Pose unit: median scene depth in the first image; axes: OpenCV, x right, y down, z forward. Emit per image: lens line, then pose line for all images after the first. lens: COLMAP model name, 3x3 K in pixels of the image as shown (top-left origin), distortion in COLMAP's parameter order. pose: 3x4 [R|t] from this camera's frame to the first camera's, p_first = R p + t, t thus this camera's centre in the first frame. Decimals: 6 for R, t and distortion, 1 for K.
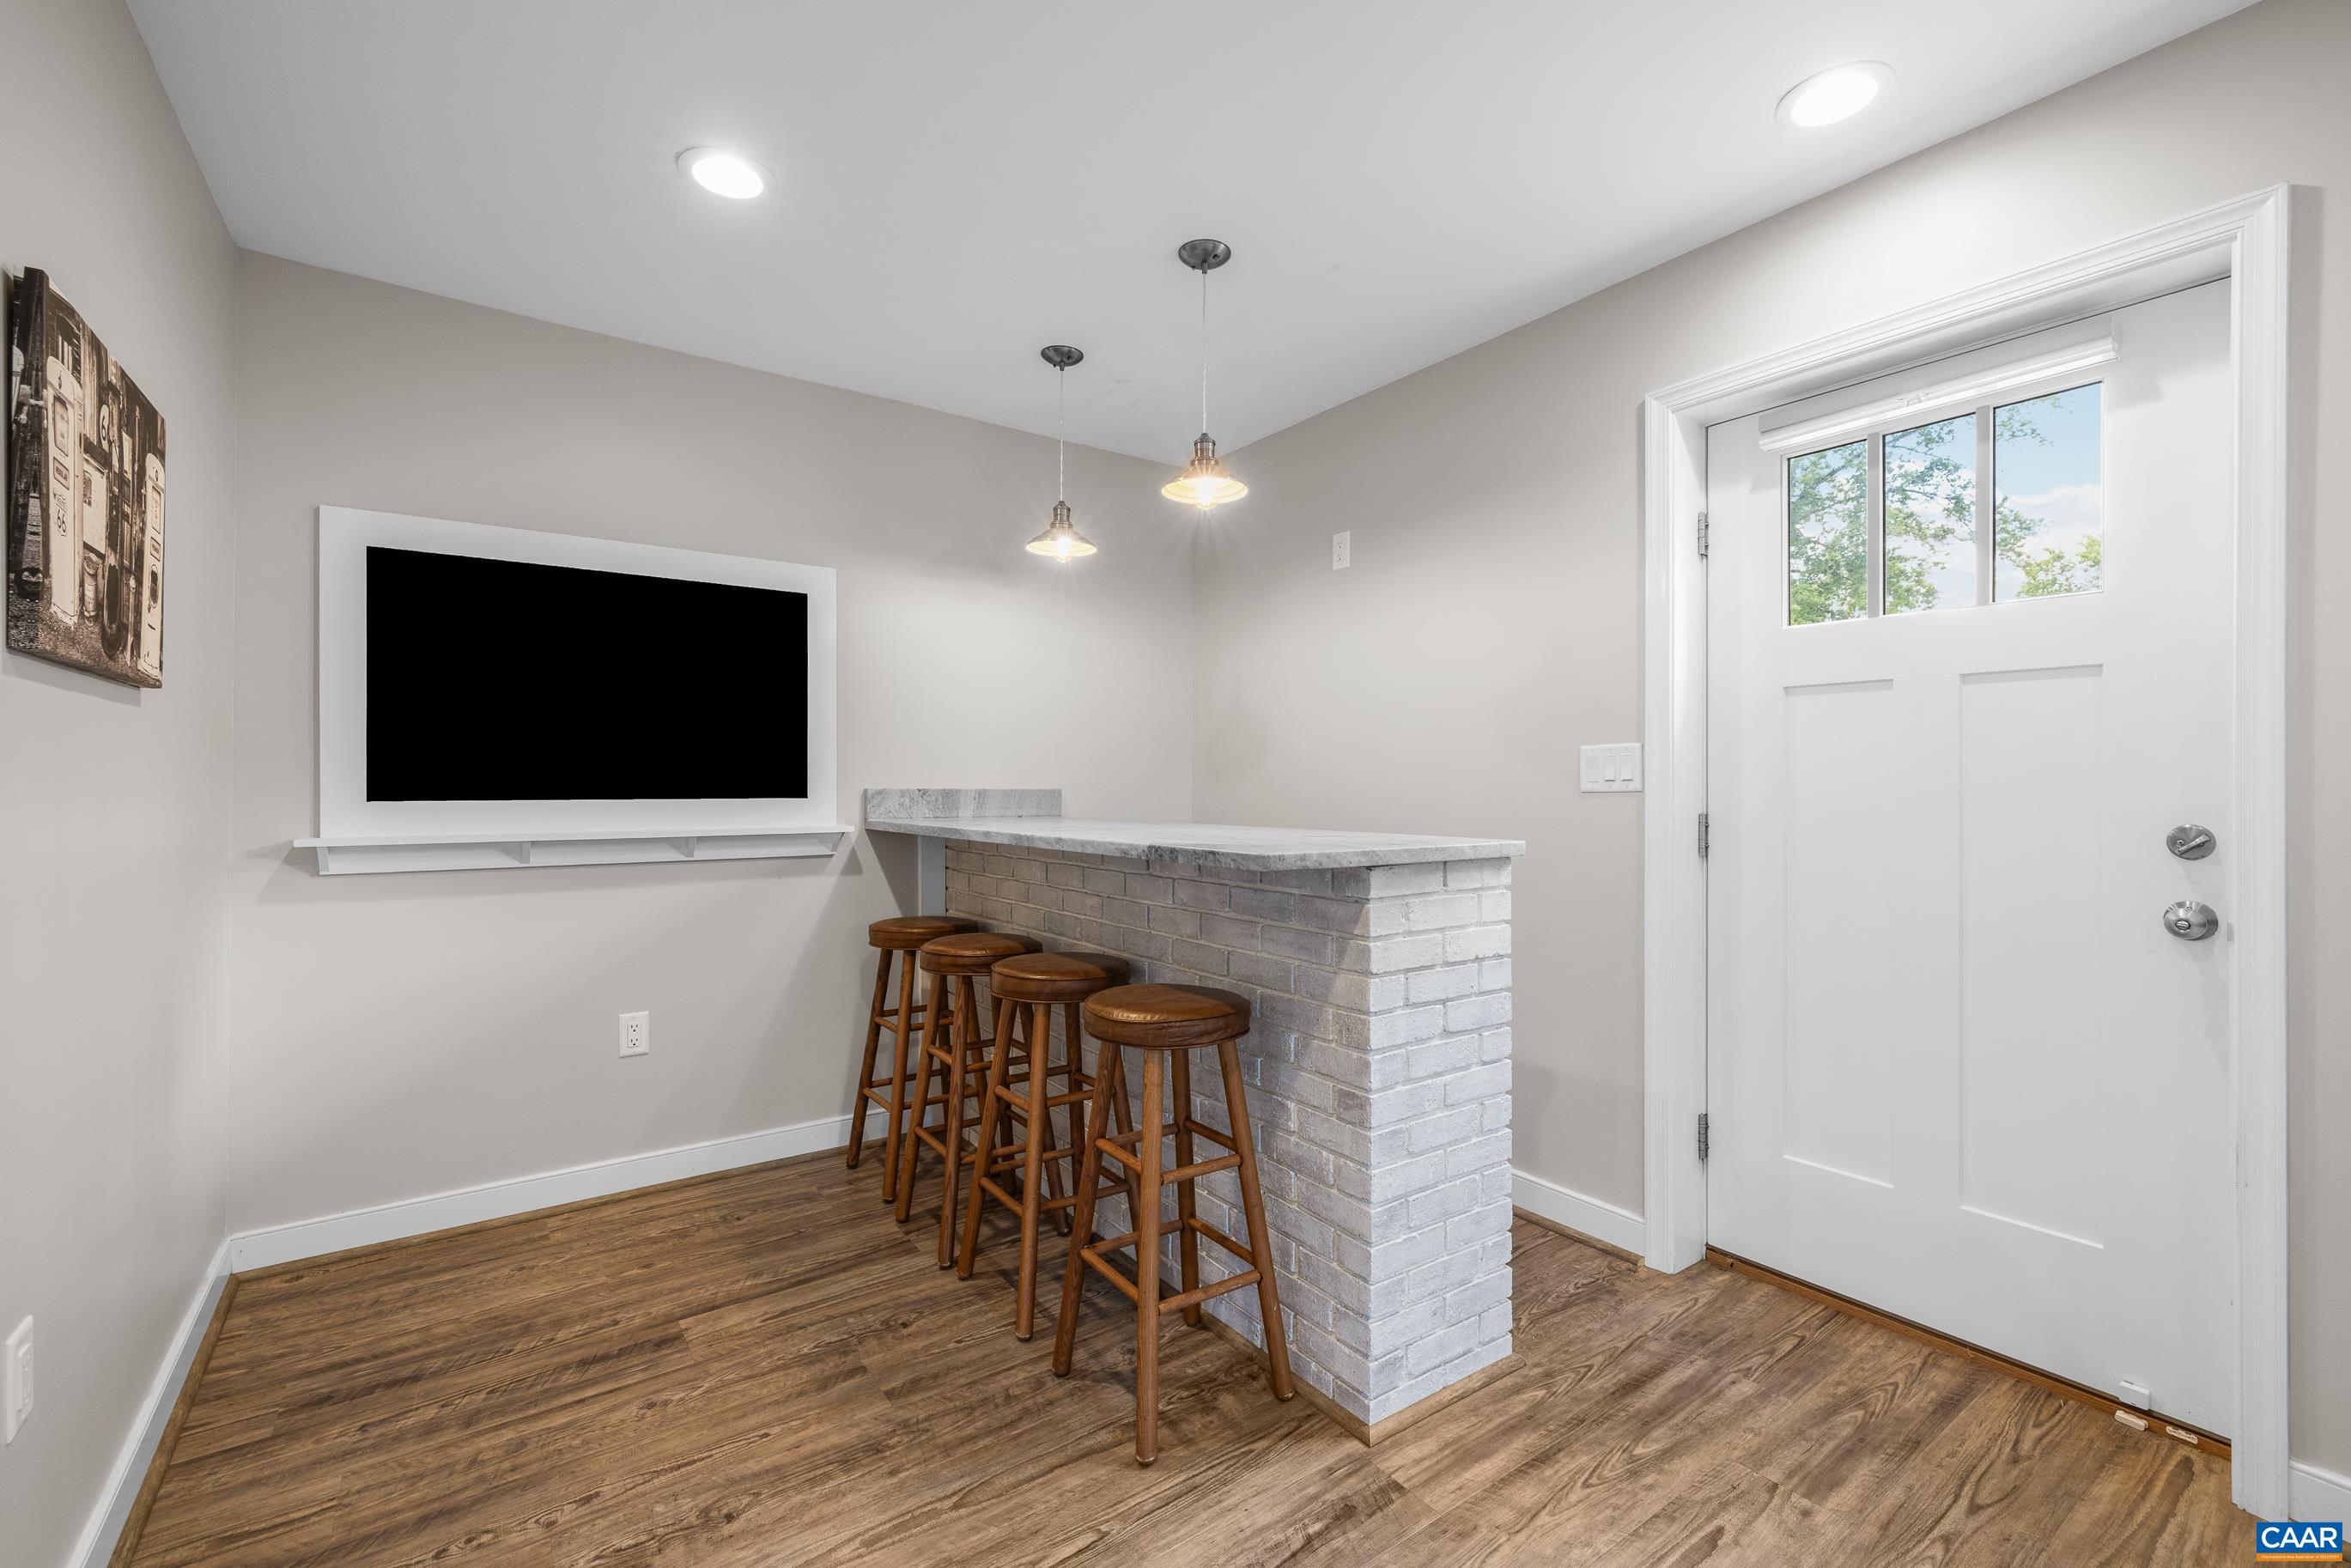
lens RADIAL K [[994.0, 0, 1175.5], [0, 994.0, 784.0], [0, 0, 1]] dist [0.002592, 0.000378]
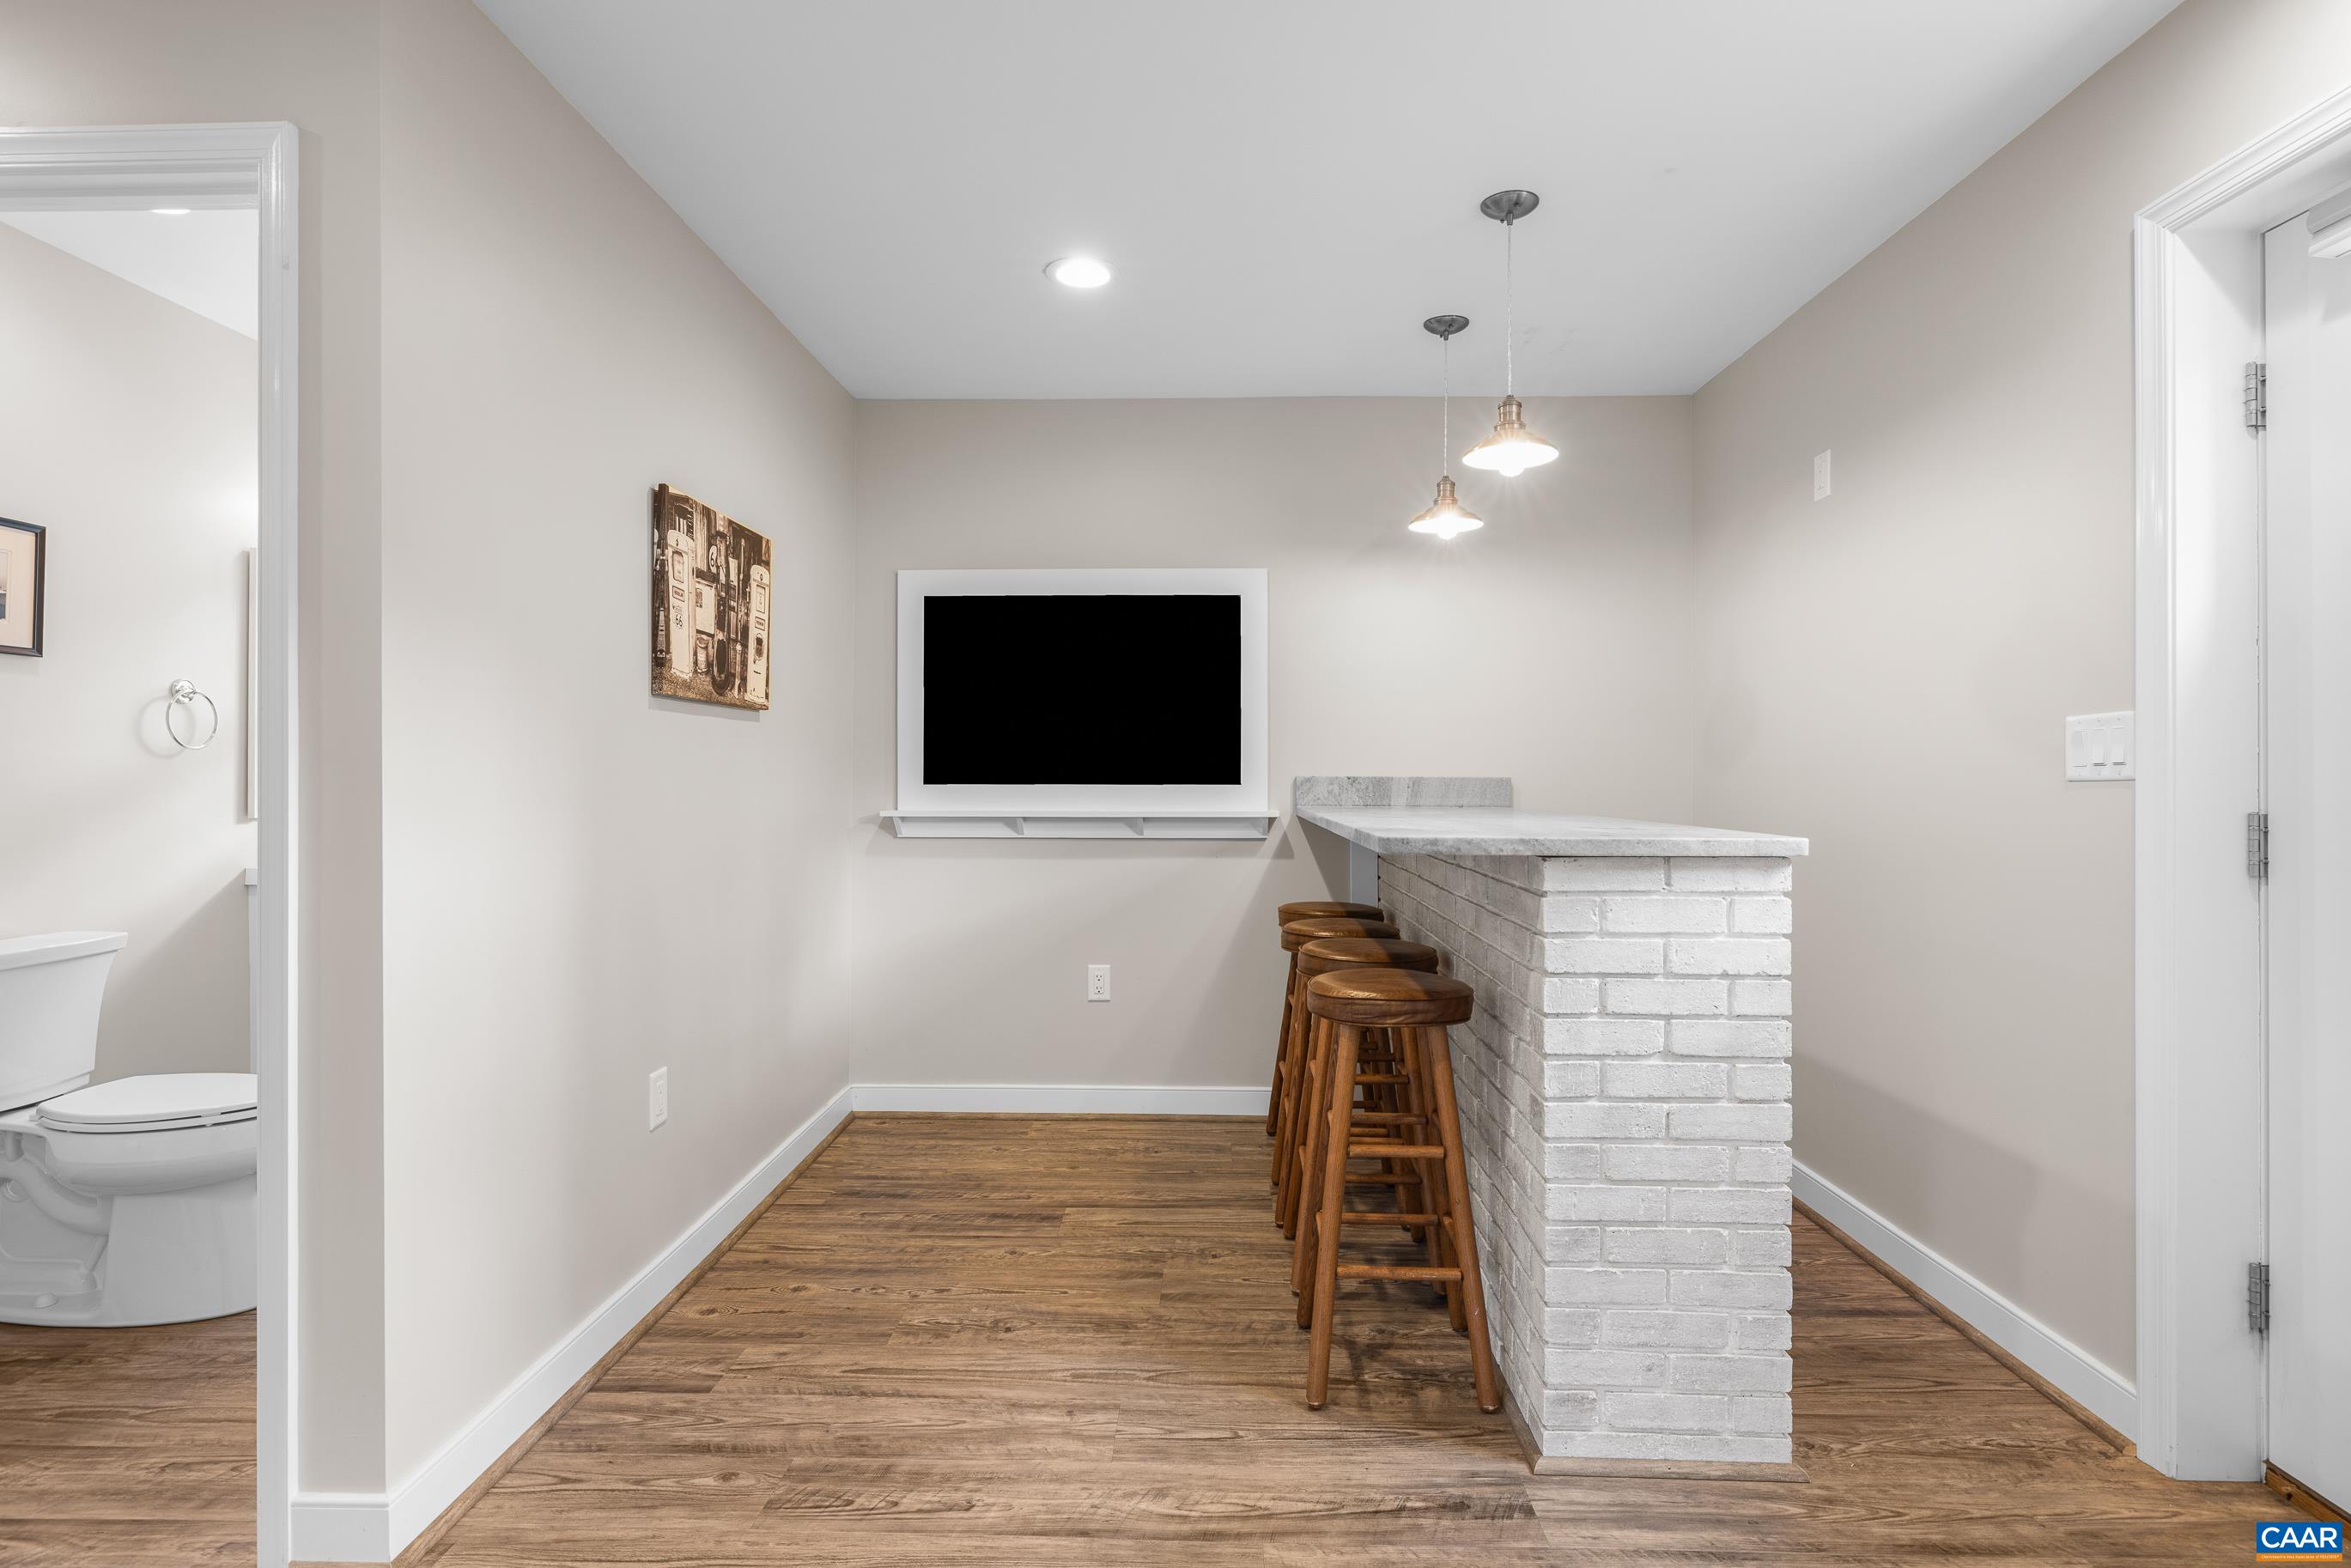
lens RADIAL K [[1145.4, 0, 1168.4], [0, 1145.4, 771.5], [0, 0, 1]] dist [-0.003356, 0.000096]
pose [[0.800588, -0.001354, -0.599214, 0.525406], [-0.000779, 0.999994, -0.003300, 0.006417], [0.599215, 0.003109, 0.800582, -0.067456]]
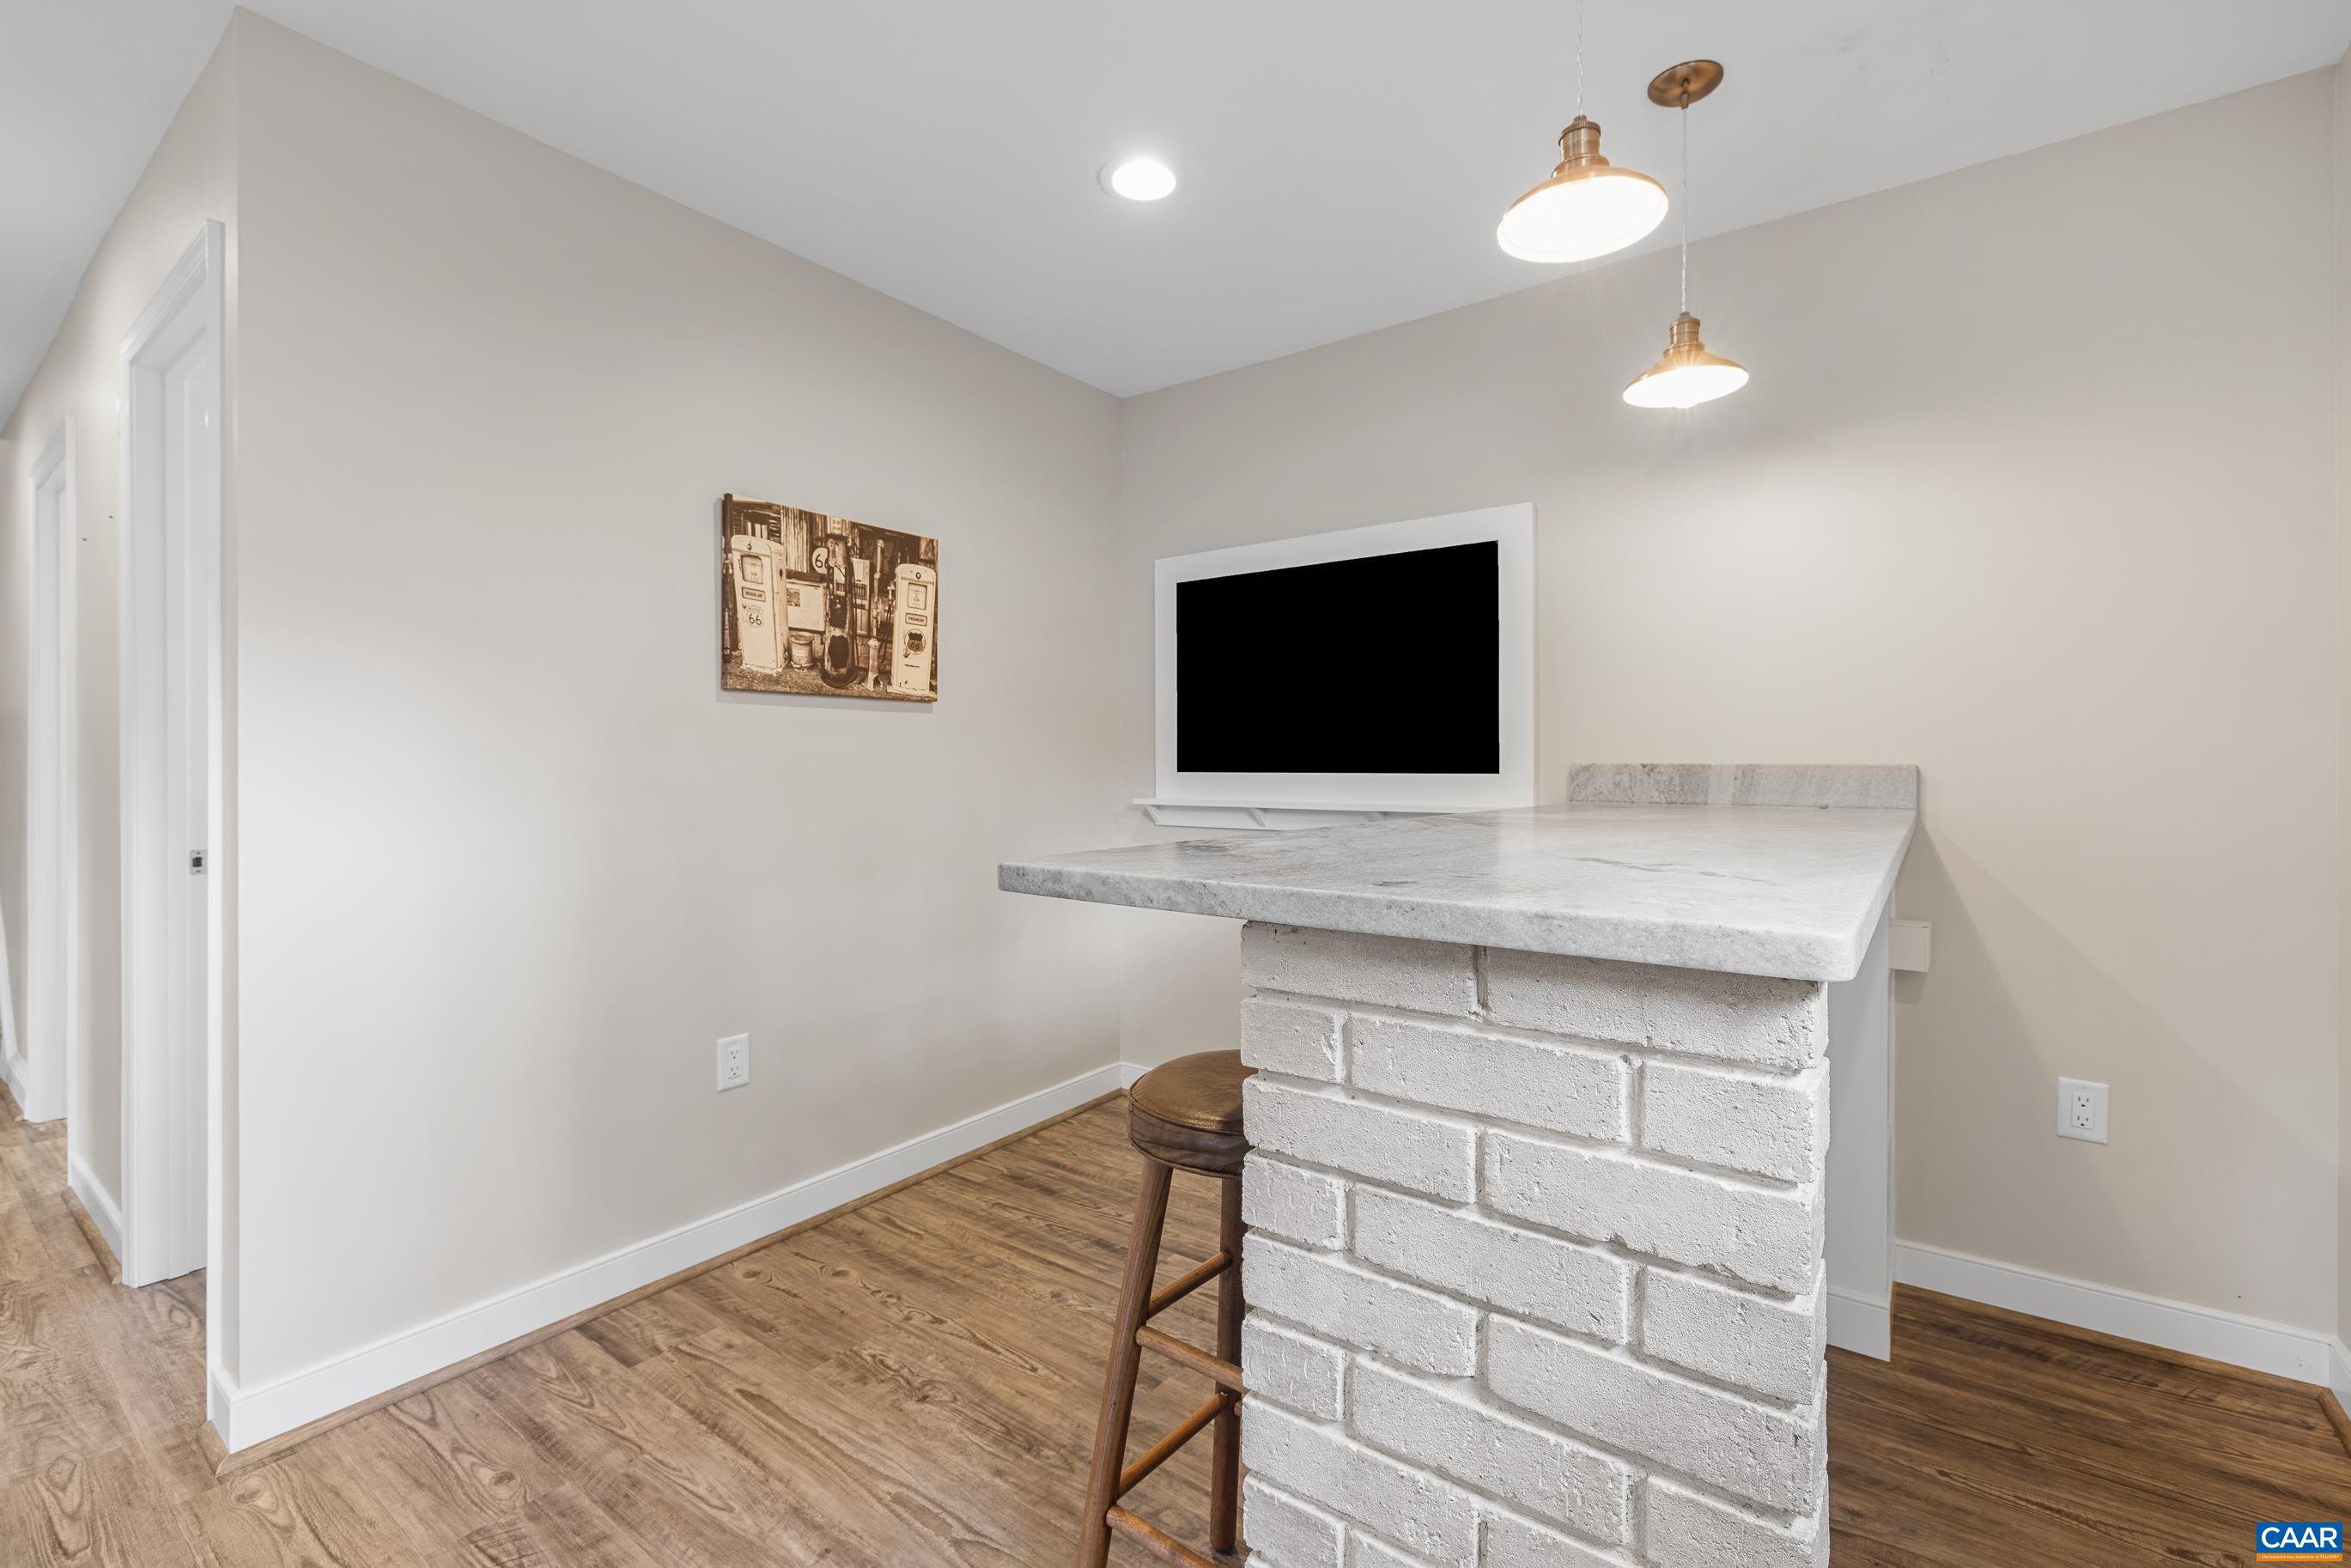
lens RADIAL K [[979.6, 0, 1172.9], [0, 979.6, 764.7], [0, 0, 1]] dist [0.001671, 0.000281]
pose [[0.319606, 0.000183, -0.947550, 0.597147], [0.001234, 0.999999, 0.000609, 0.007957], [0.947550, -0.001364, 0.319606, 0.769502]]
